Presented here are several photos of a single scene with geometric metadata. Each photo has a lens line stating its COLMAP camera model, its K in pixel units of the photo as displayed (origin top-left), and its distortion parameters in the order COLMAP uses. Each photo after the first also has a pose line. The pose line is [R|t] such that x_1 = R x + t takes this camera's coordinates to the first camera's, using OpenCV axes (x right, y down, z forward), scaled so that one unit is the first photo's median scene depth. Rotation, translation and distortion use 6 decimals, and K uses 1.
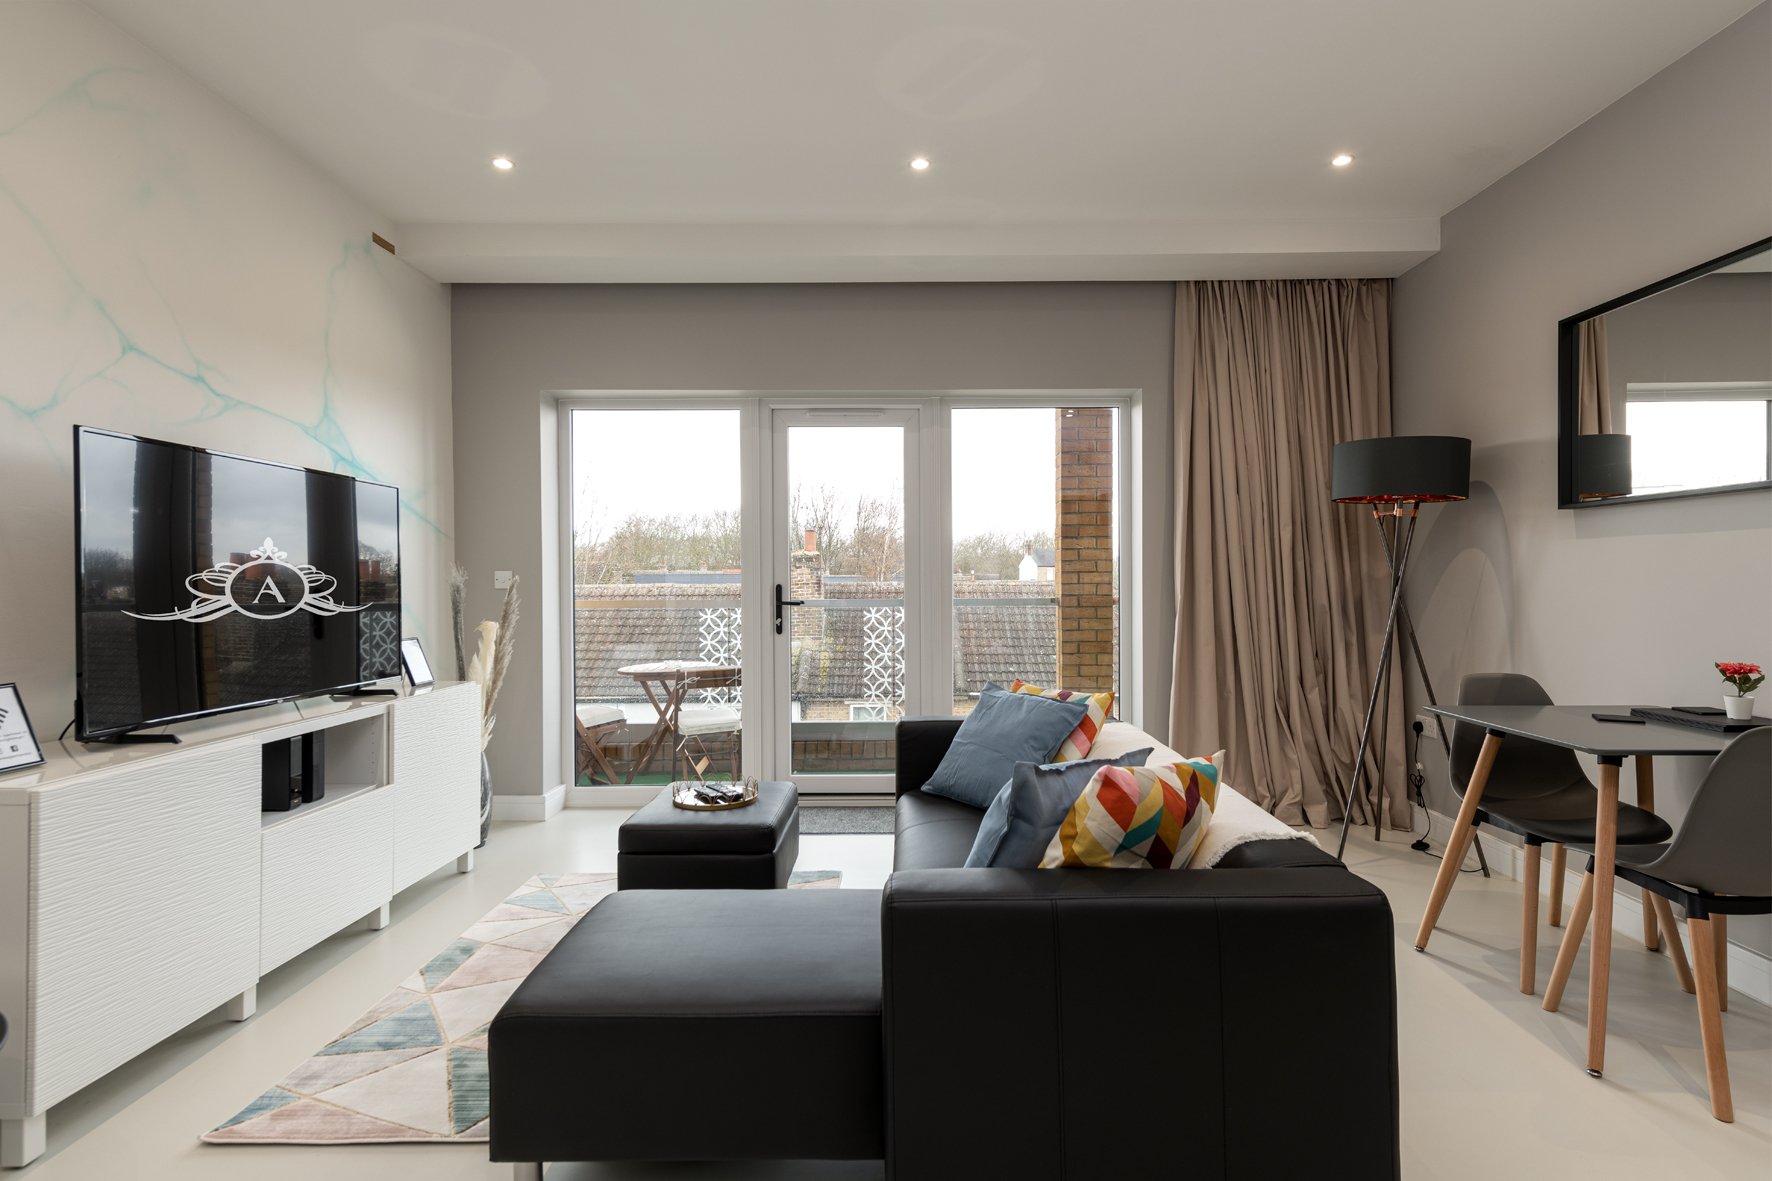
lens RADIAL K [[892.3, 0, 881.8], [0, 892.3, 590.4], [0, 0, 1]] dist [-0.000646, -0.001594]
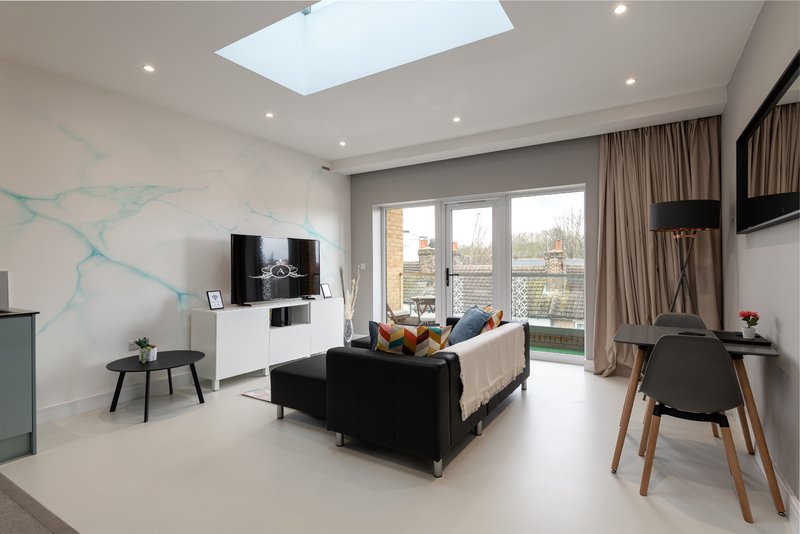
lens RADIAL K [[402.8, 0, 402.6], [0, 402.8, 268.1], [0, 0, 1]] dist [-0.000646, -0.001594]
pose [[0.843787, 0.004585, -0.536659, 0.519083], [-0.002787, 0.999987, 0.004160, -0.013942], [0.536672, -0.002015, 0.843789, -0.144728]]
